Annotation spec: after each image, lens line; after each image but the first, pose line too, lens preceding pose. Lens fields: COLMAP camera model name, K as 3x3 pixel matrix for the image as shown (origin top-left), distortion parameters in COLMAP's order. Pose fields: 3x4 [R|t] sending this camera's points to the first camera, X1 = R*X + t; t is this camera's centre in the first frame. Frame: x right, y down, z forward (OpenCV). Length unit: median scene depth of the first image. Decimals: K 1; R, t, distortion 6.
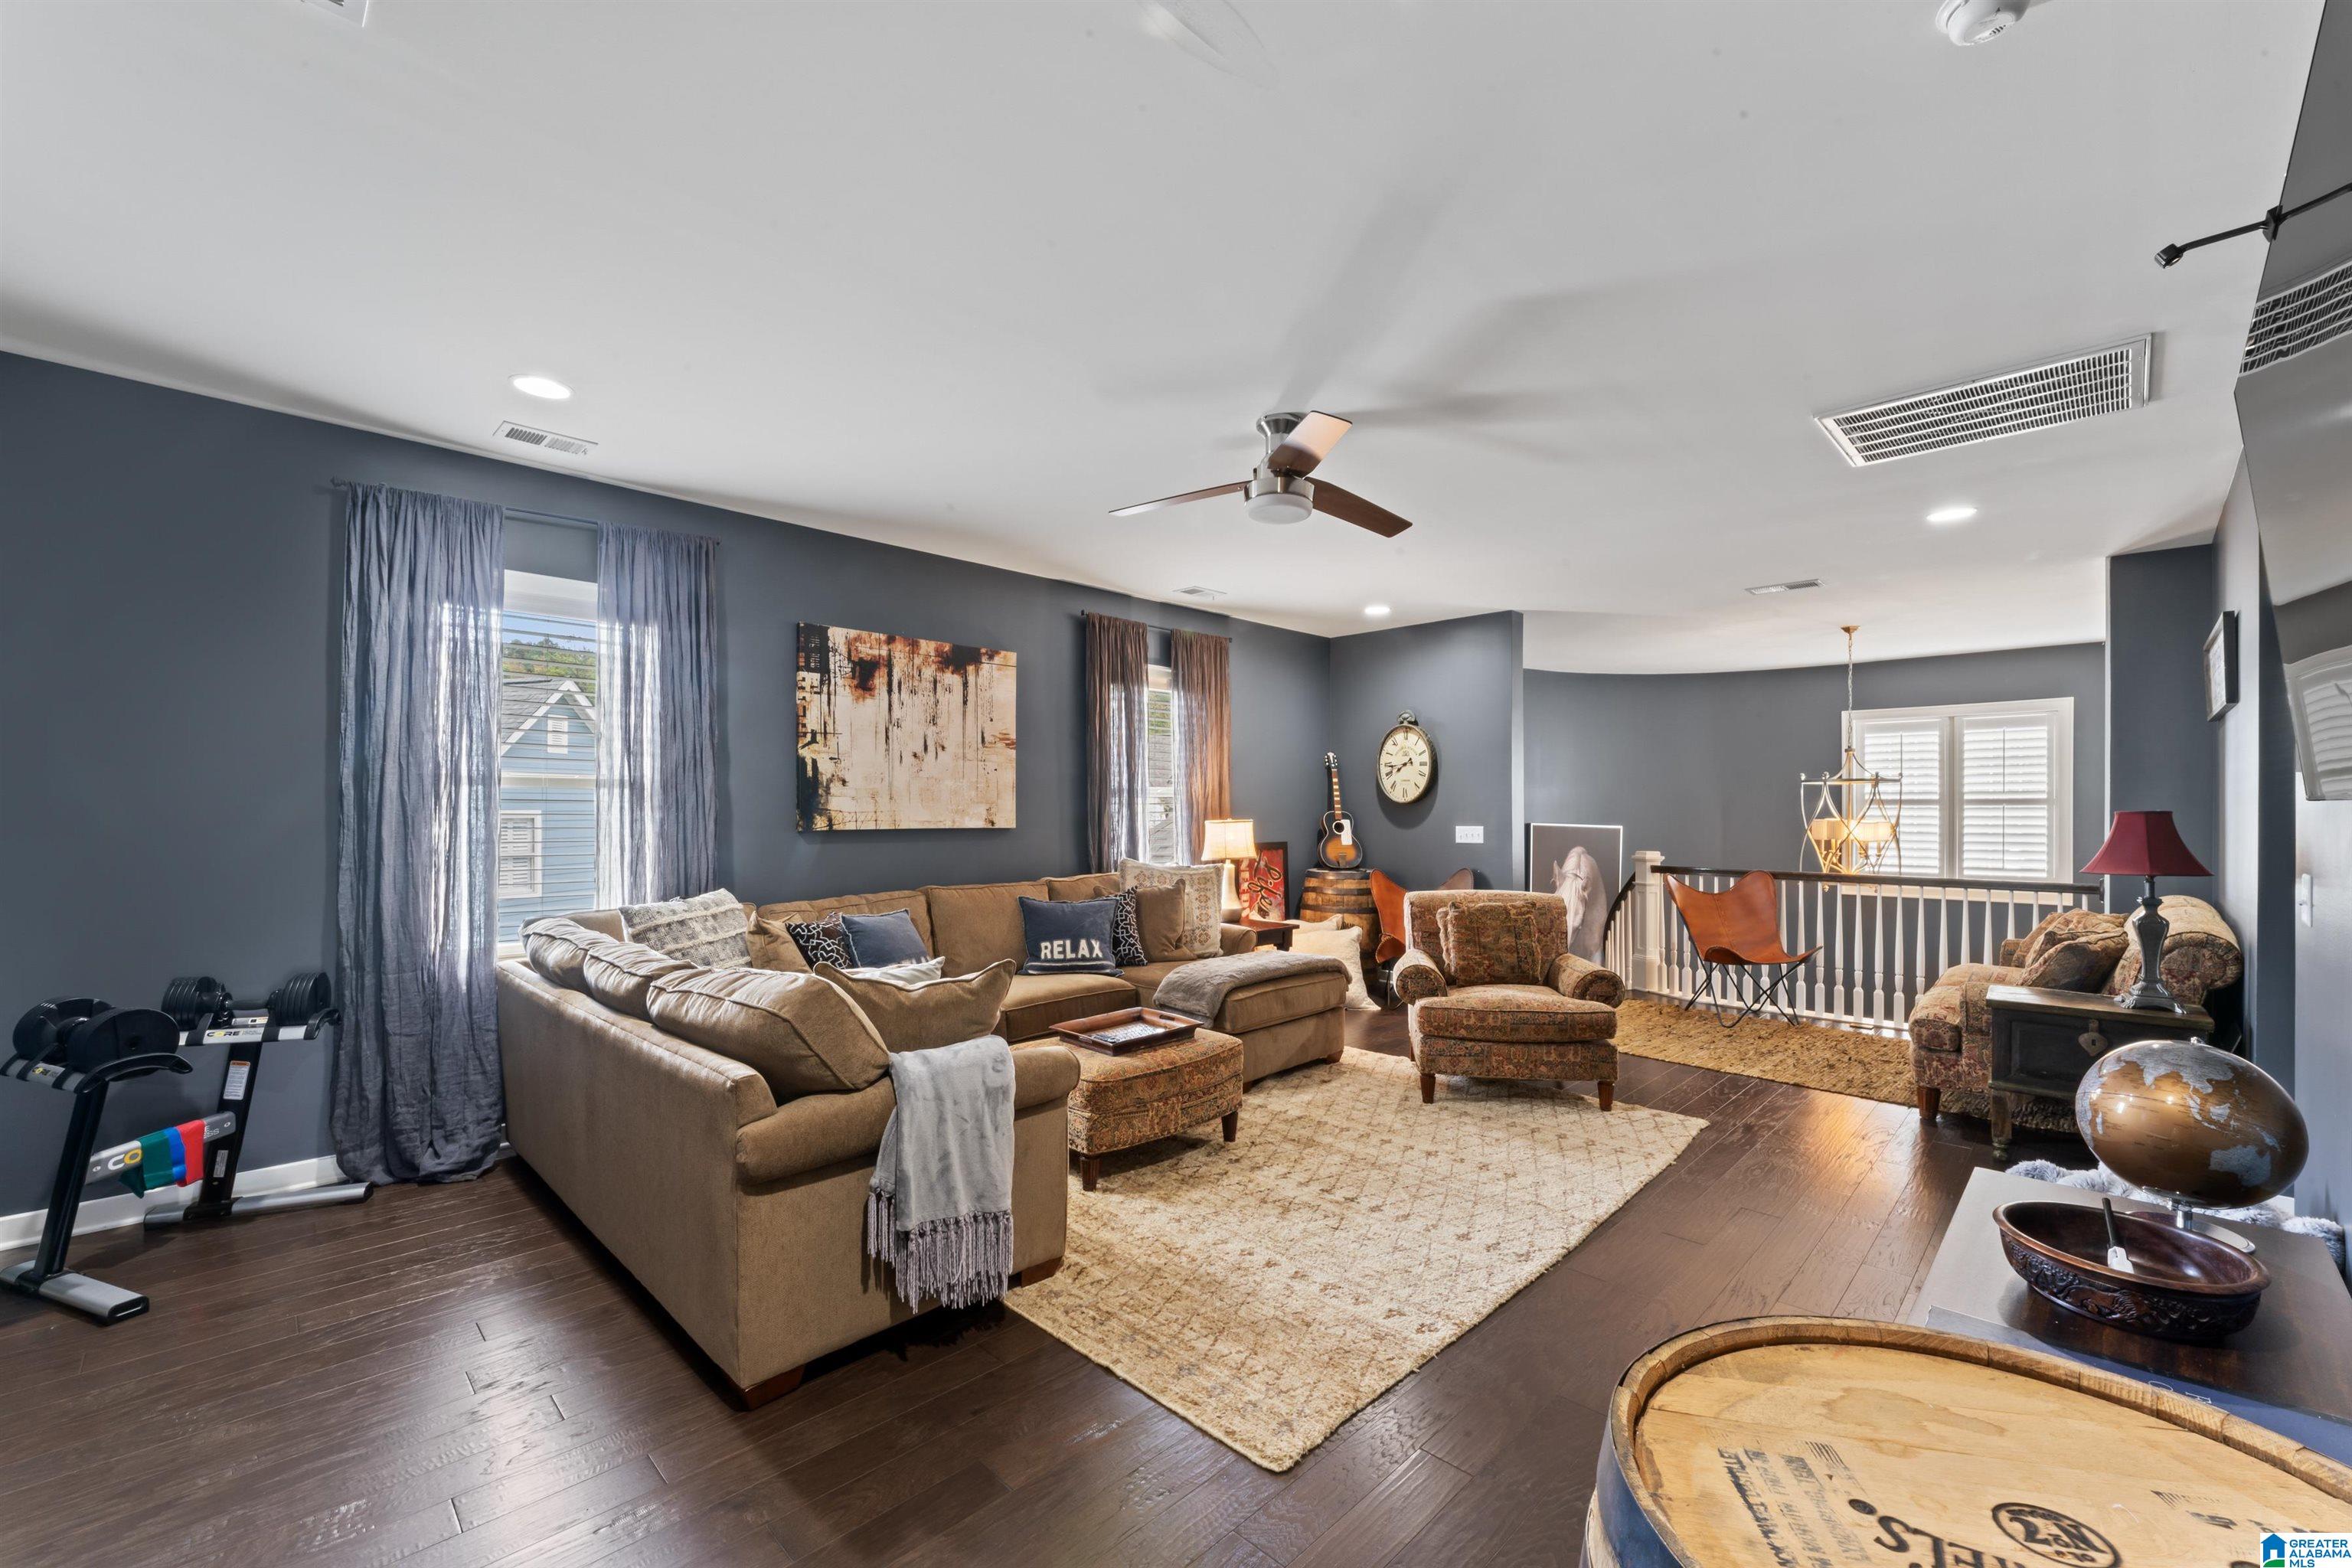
lens RADIAL K [[962.5, 0, 1180.5], [0, 962.5, 779.6], [0, 0, 1]] dist [-0.000097, 0.000214]
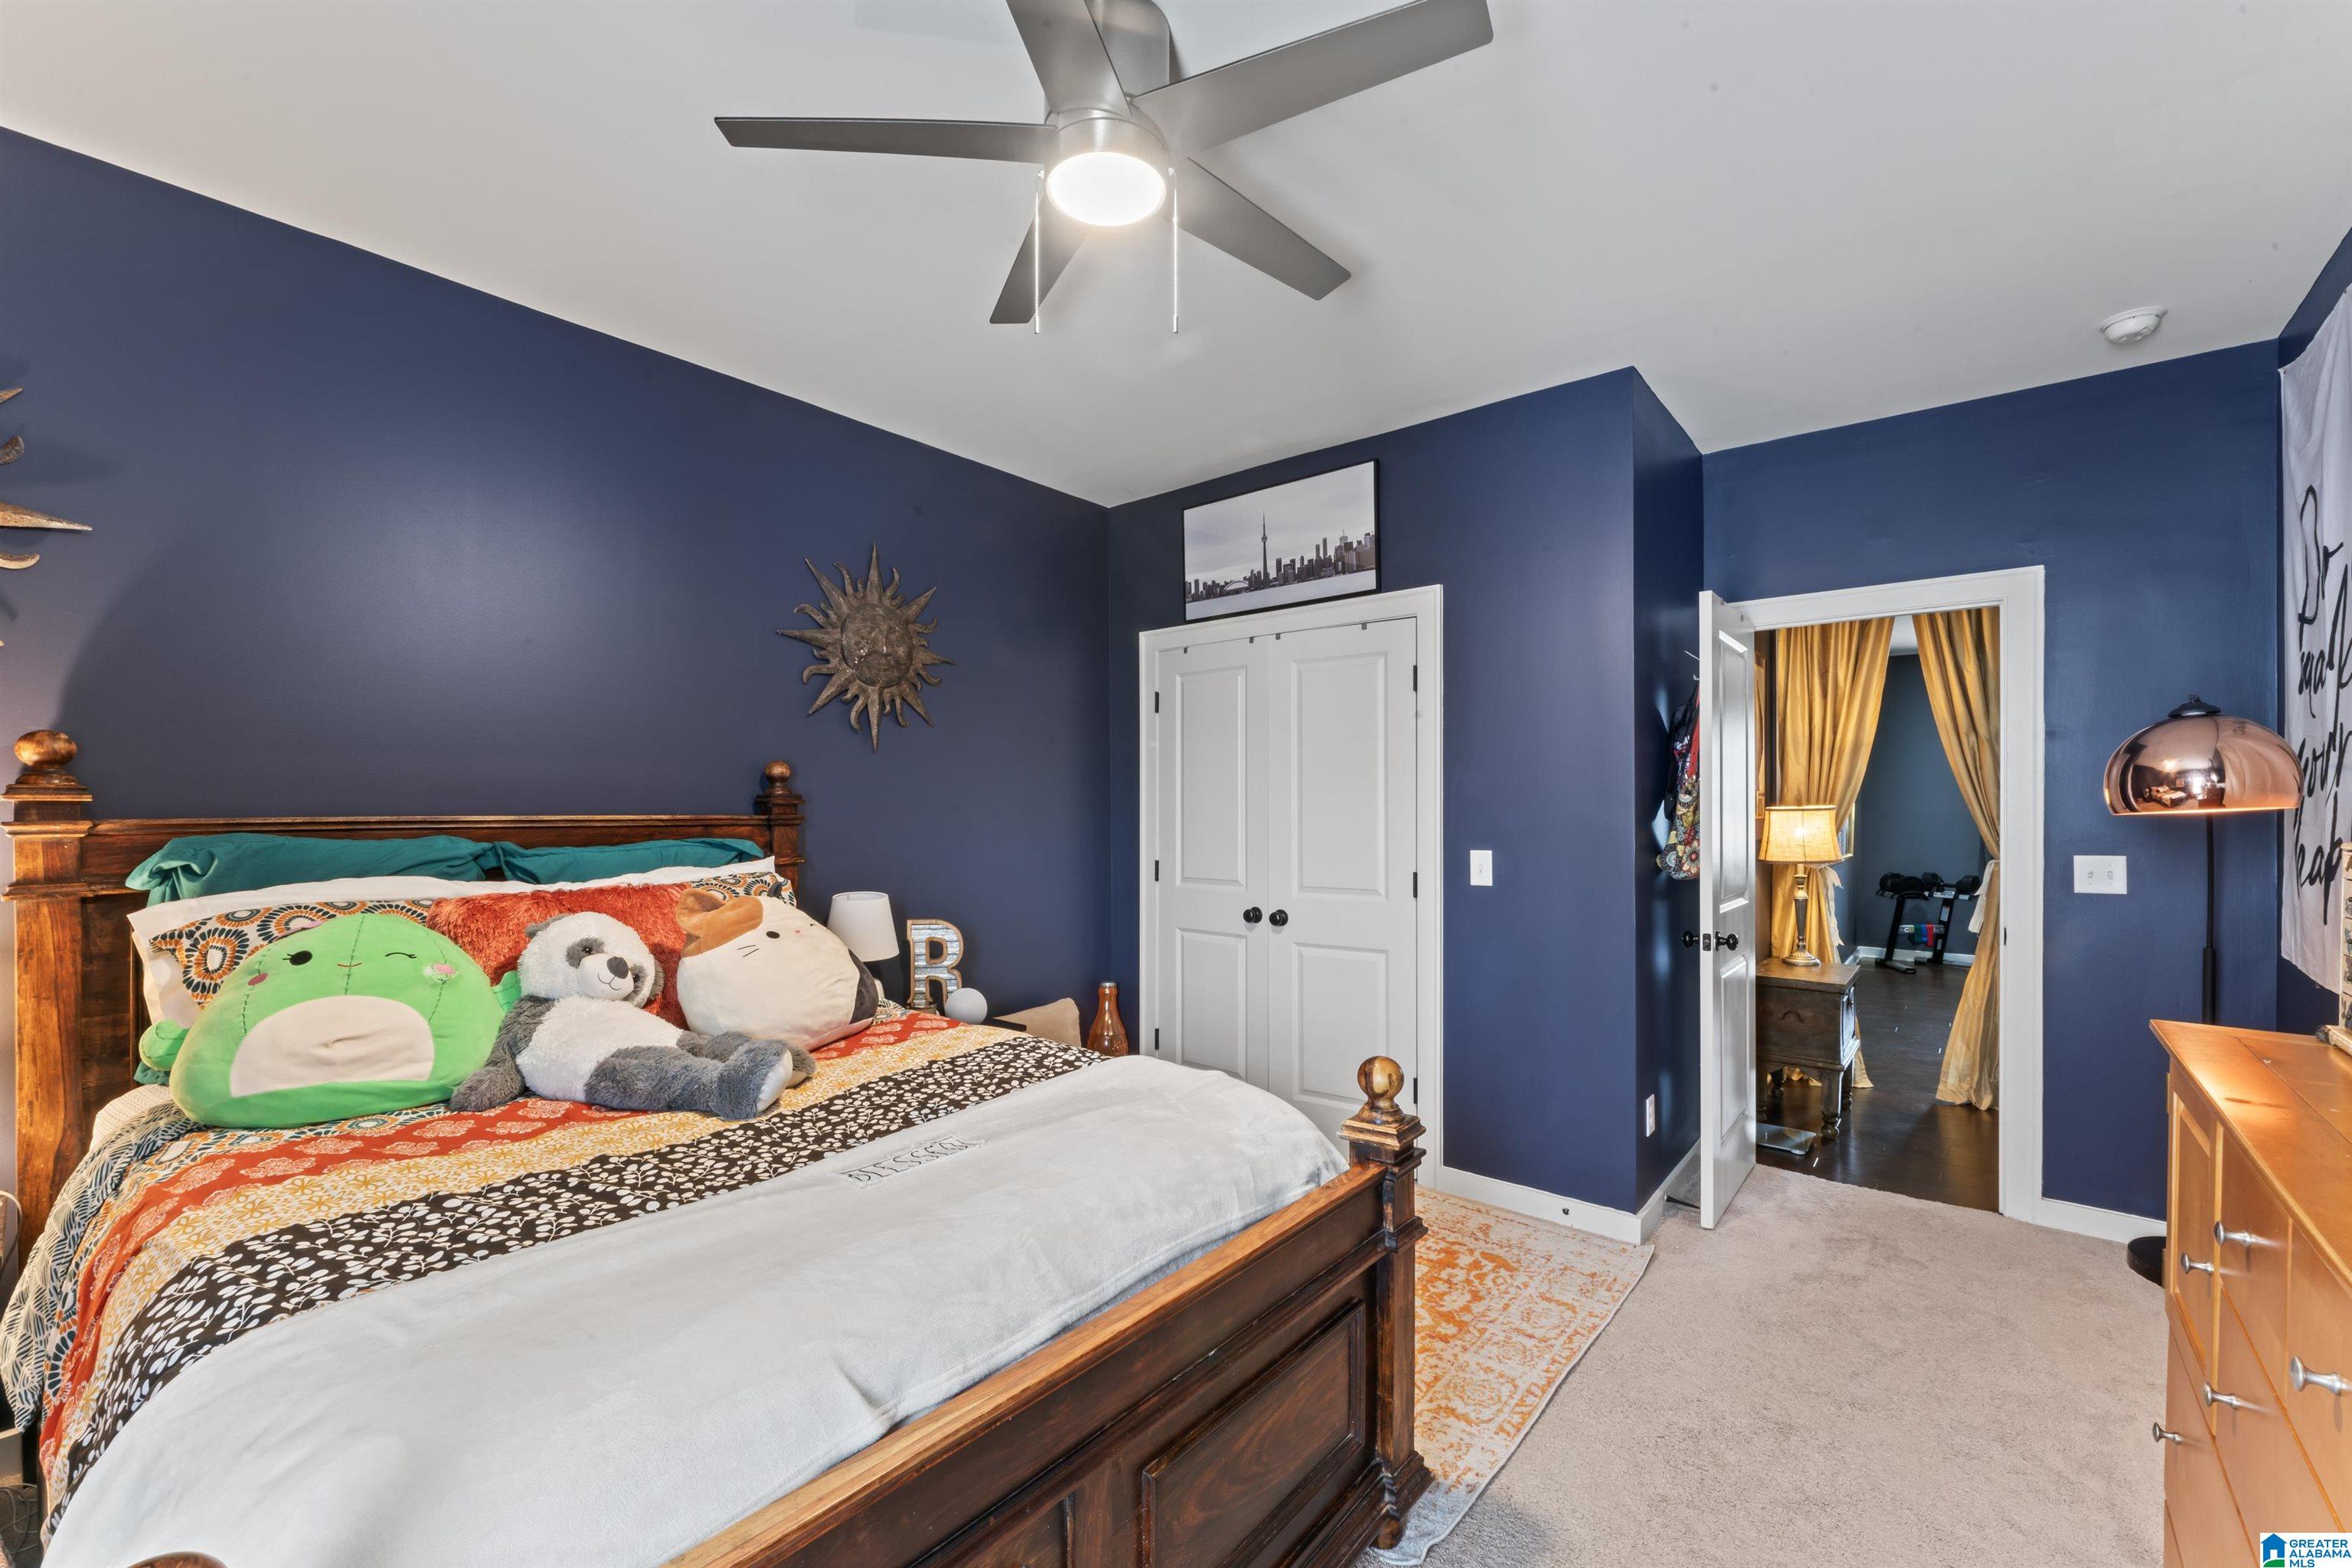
lens RADIAL K [[962.5, 0, 1179.1], [0, 962.5, 801.3], [0, 0, 1]] dist [-0.000097, 0.000214]
pose [[0.106454, 0.001180, -0.994317, 1.445049], [-0.001779, 0.999998, 0.000996, 0.004156], [0.994316, 0.001663, 0.106456, -1.394277]]
